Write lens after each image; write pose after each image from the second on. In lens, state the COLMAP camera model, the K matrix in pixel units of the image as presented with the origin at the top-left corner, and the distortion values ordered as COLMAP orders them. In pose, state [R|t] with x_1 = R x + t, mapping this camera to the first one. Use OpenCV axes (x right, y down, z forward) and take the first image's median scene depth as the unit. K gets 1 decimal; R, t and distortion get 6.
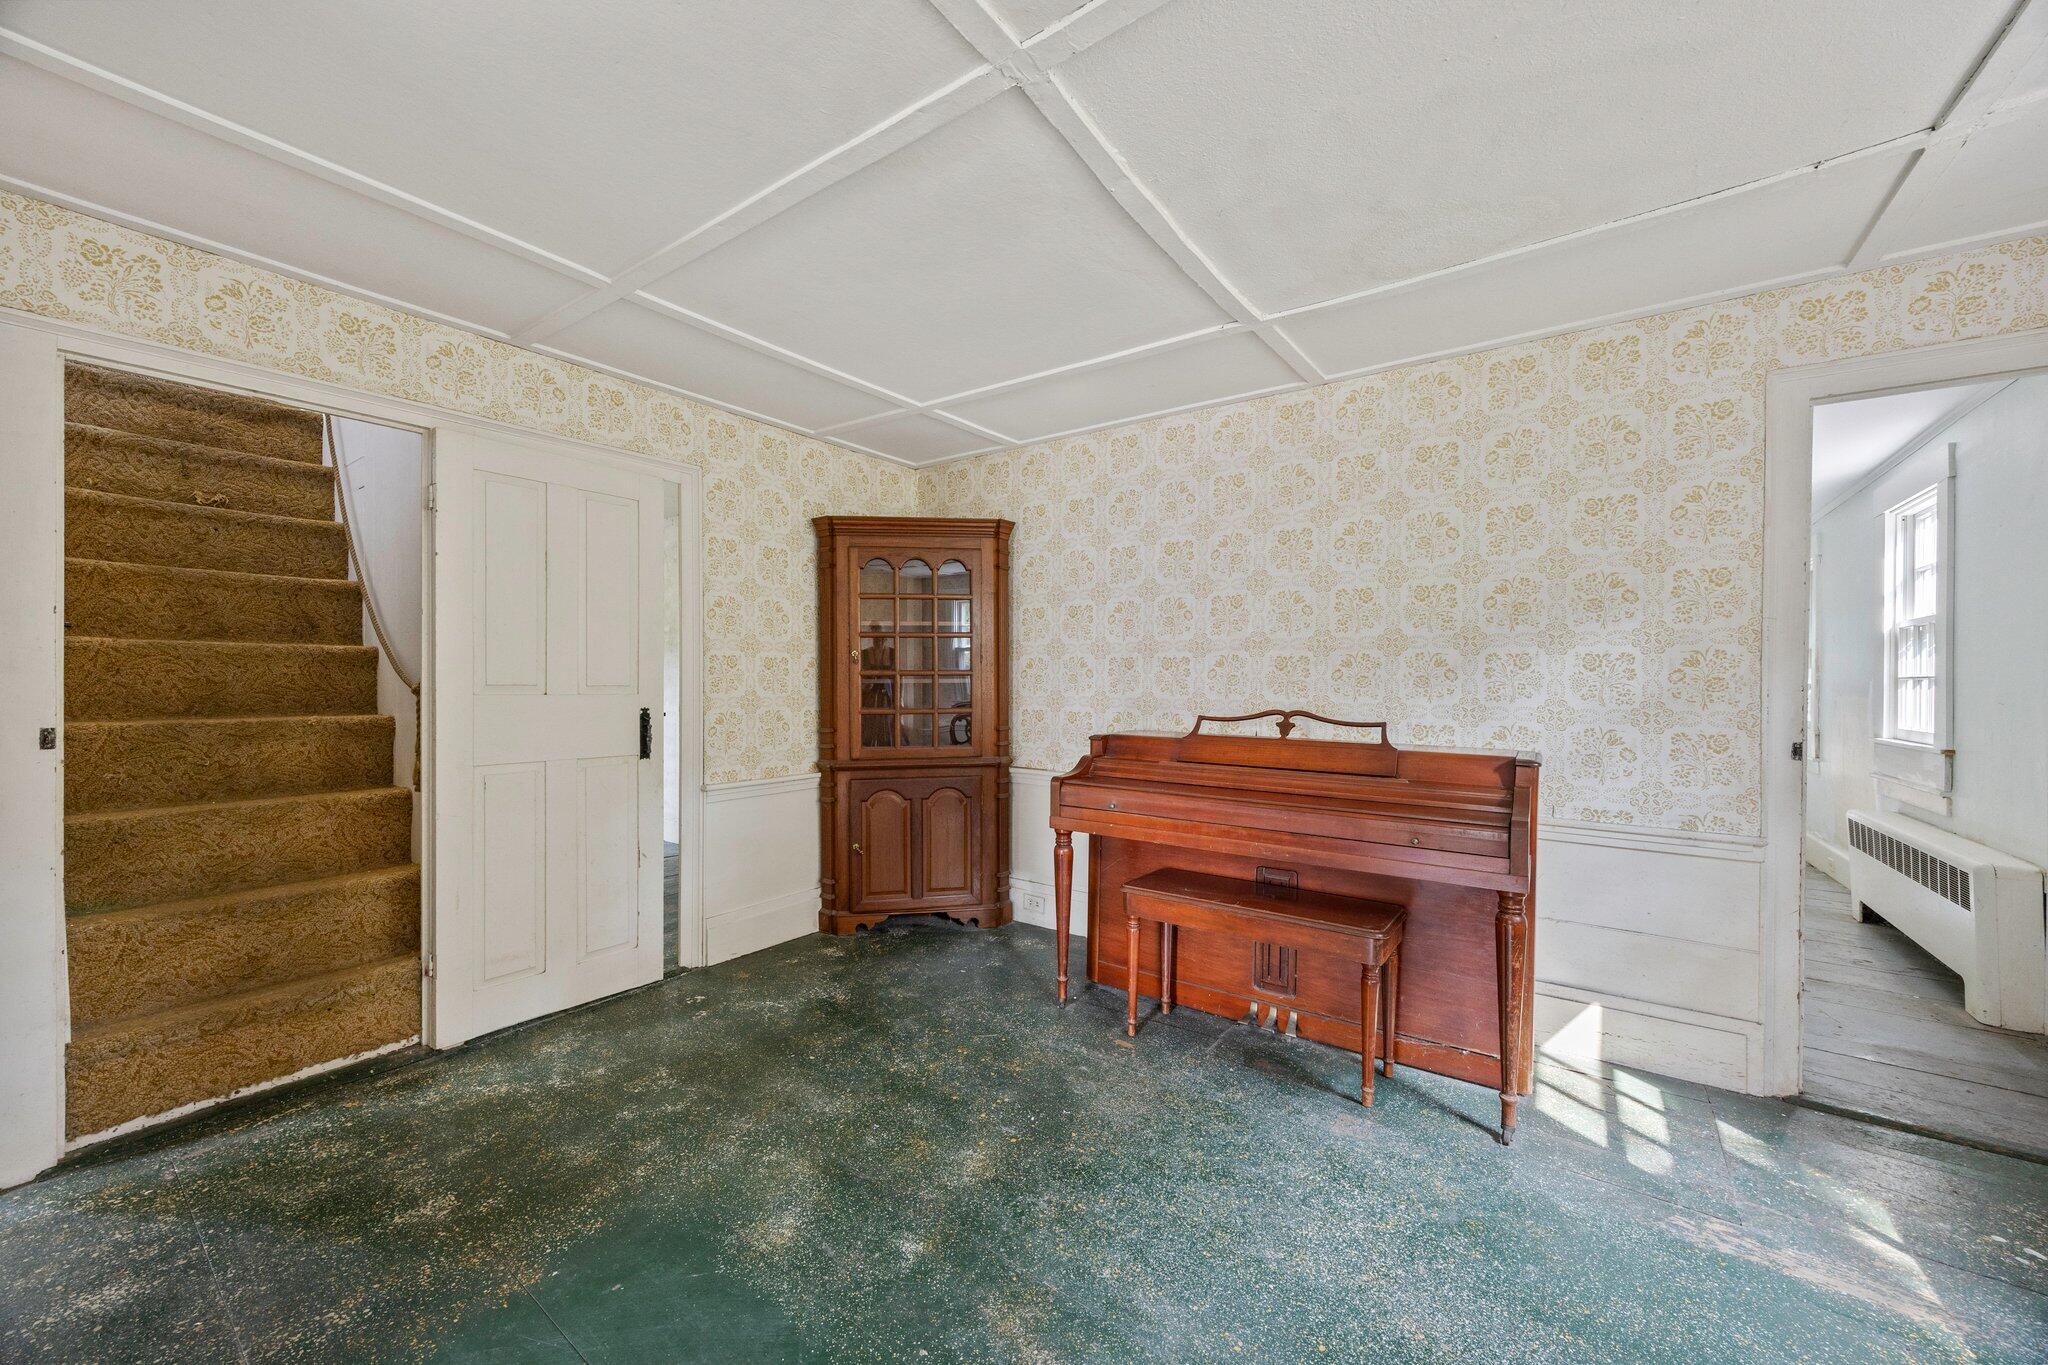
lens RADIAL K [[787.8, 0, 1015.4], [0, 787.8, 687.0], [0, 0, 1]] dist [-0.001849, -0.000121]
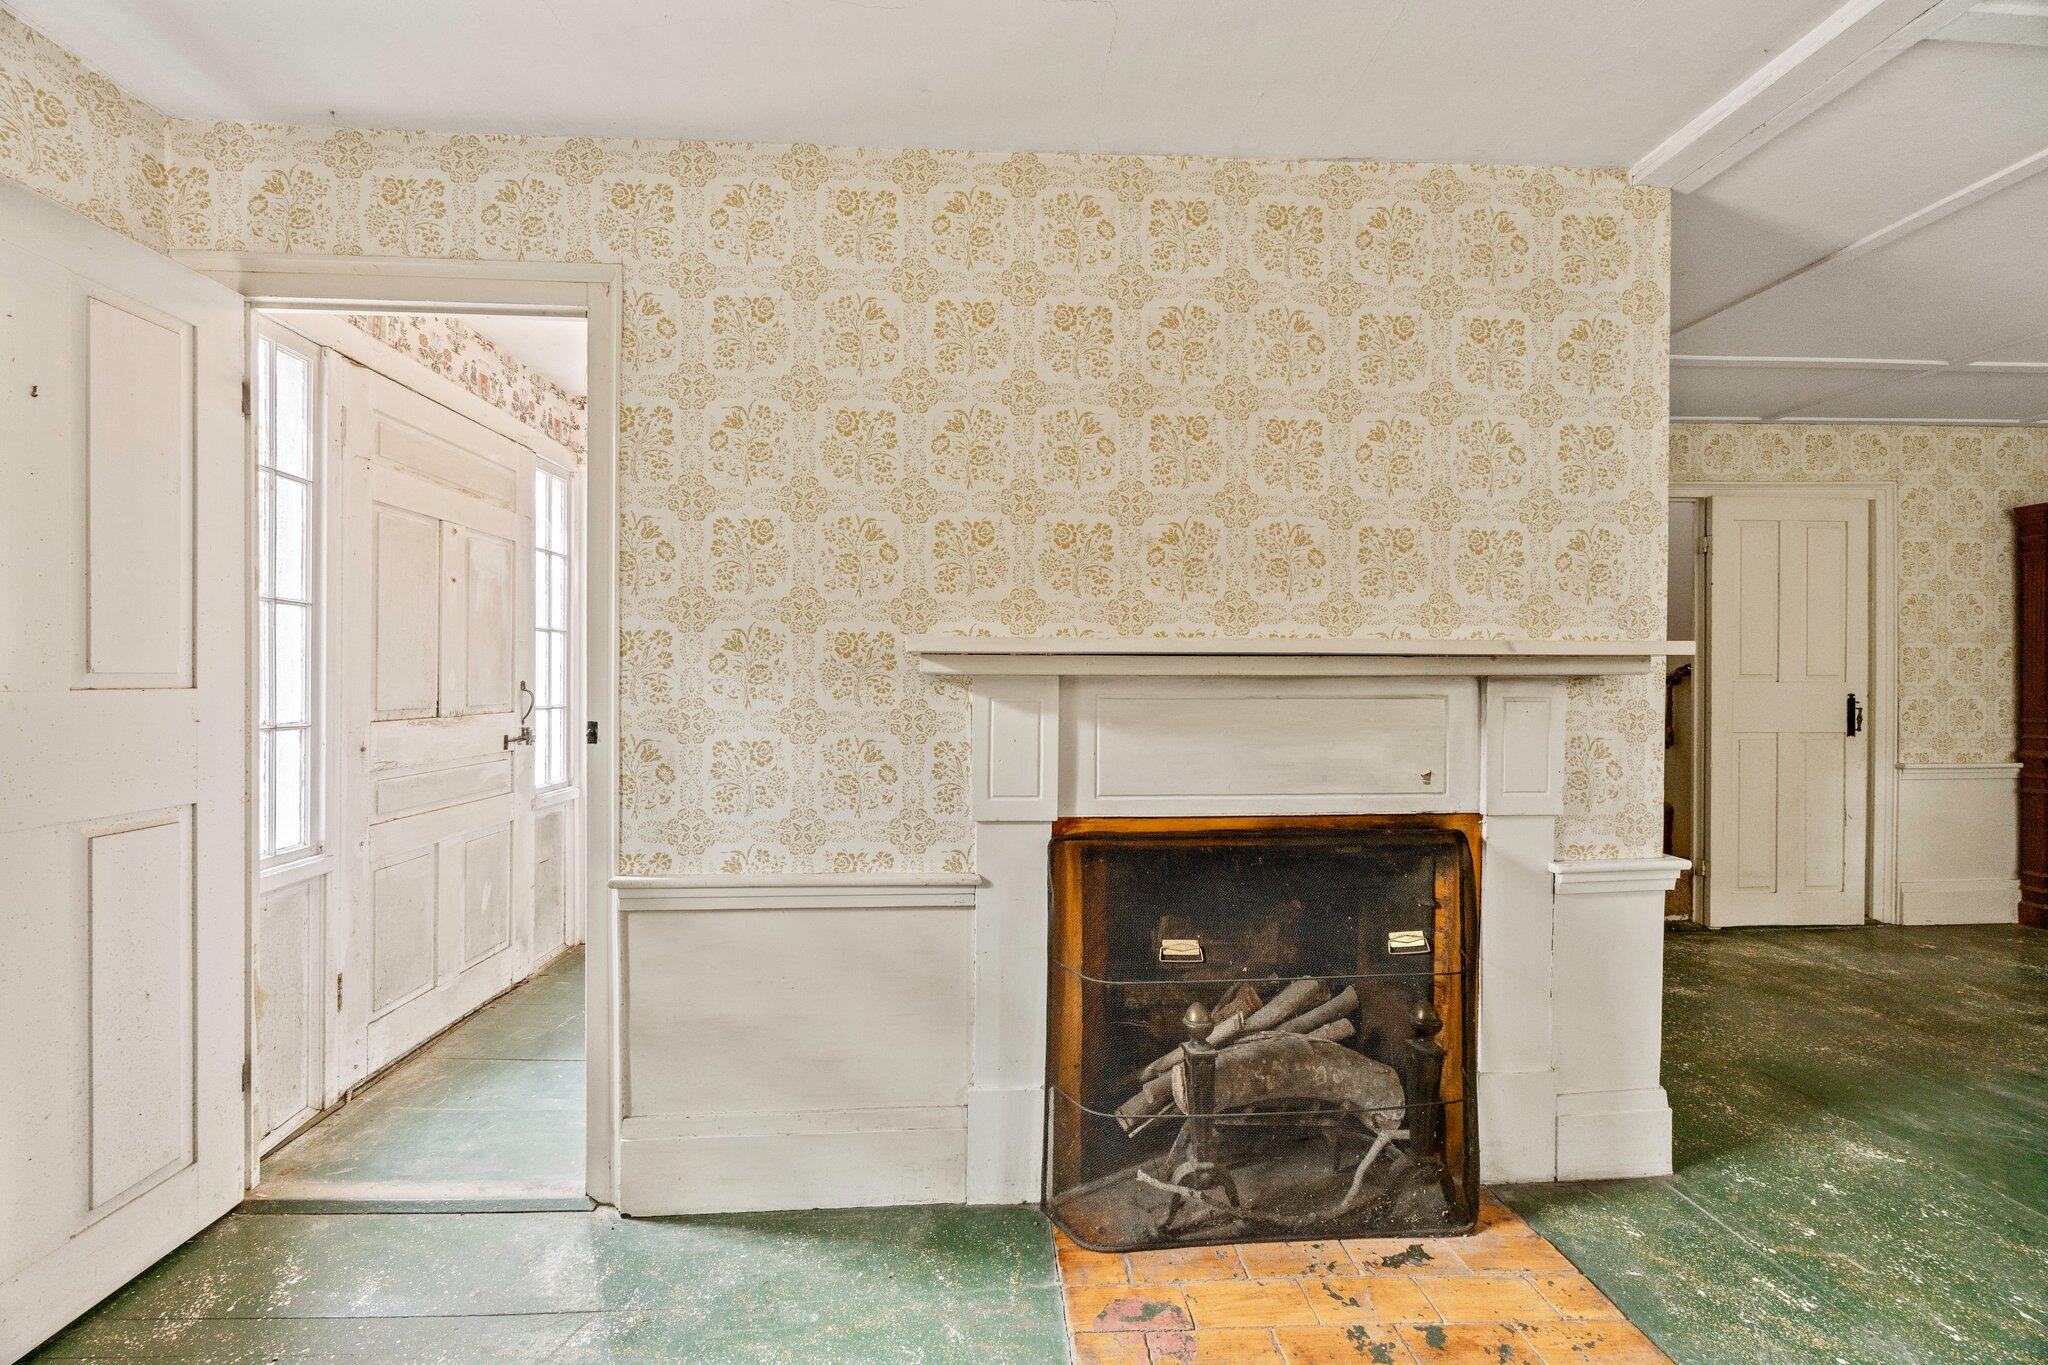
lens RADIAL K [[787.8, 0, 1021.8], [0, 787.8, 684.7], [0, 0, 1]] dist [-0.001849, -0.000121]
pose [[0.634787, 0.004196, -0.772676, -0.310467], [-0.000977, 0.999989, 0.004628, 0.007744], [0.772686, -0.002183, 0.634784, -0.655743]]
